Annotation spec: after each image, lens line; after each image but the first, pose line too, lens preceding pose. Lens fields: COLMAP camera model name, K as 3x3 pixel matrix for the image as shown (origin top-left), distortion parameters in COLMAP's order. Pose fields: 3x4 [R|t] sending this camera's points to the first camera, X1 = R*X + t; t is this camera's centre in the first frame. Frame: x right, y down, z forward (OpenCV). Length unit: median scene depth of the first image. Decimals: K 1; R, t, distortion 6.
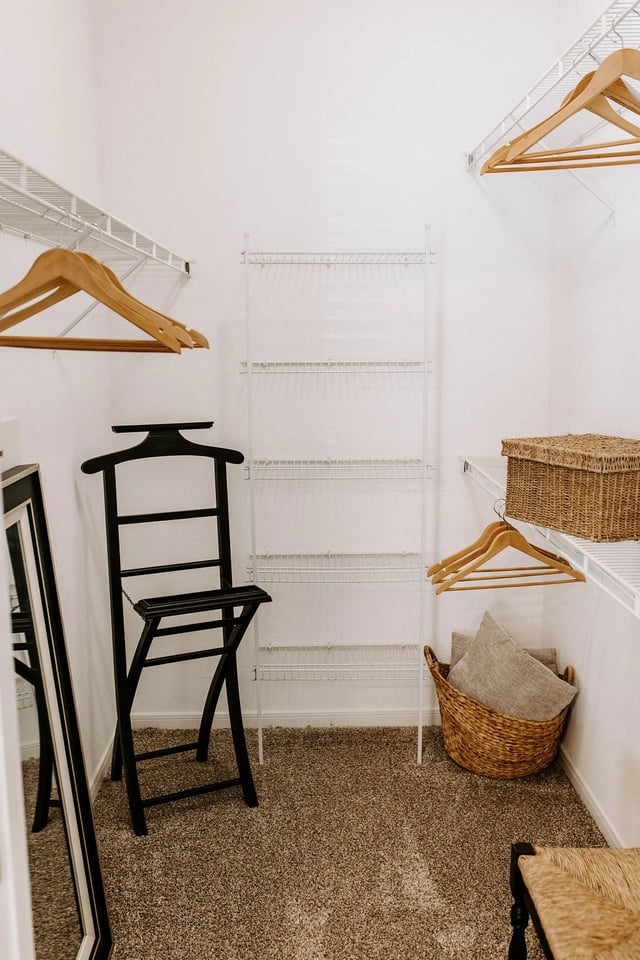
lens RADIAL K [[933.5, 0, 317.4], [0, 933.5, 485.2], [0, 0, 1]] dist [0.006093, 0.000000]
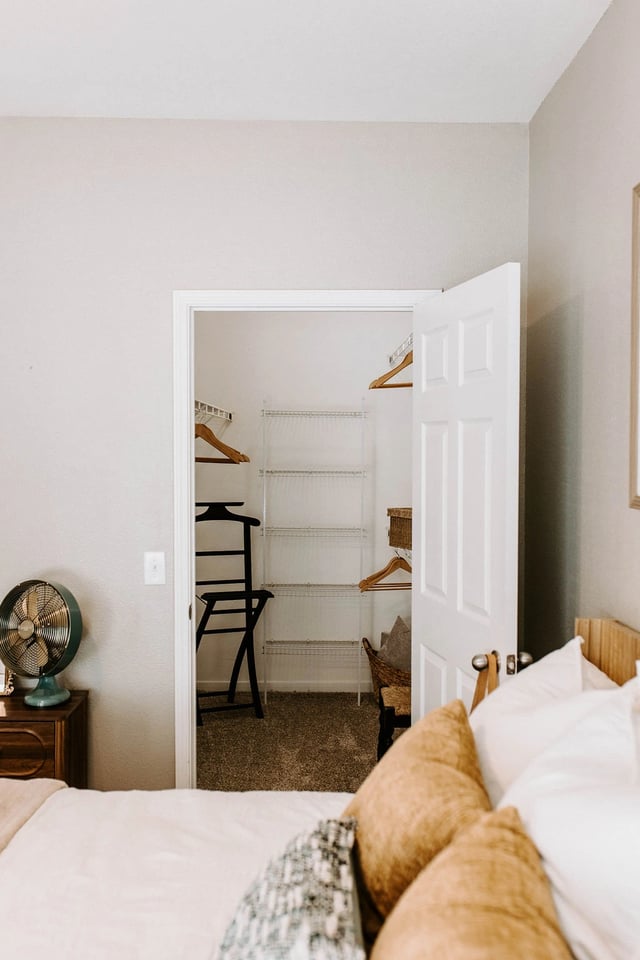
lens RADIAL K [[933.5, 0, 321.8], [0, 933.5, 479.8], [0, 0, 1]] dist [0.006093, 0.000000]
pose [[0.999882, 0.015022, -0.003119, 0.044584], [-0.015298, 0.991710, -0.127586, 0.117224], [0.001177, 0.127618, 0.991823, -0.798040]]
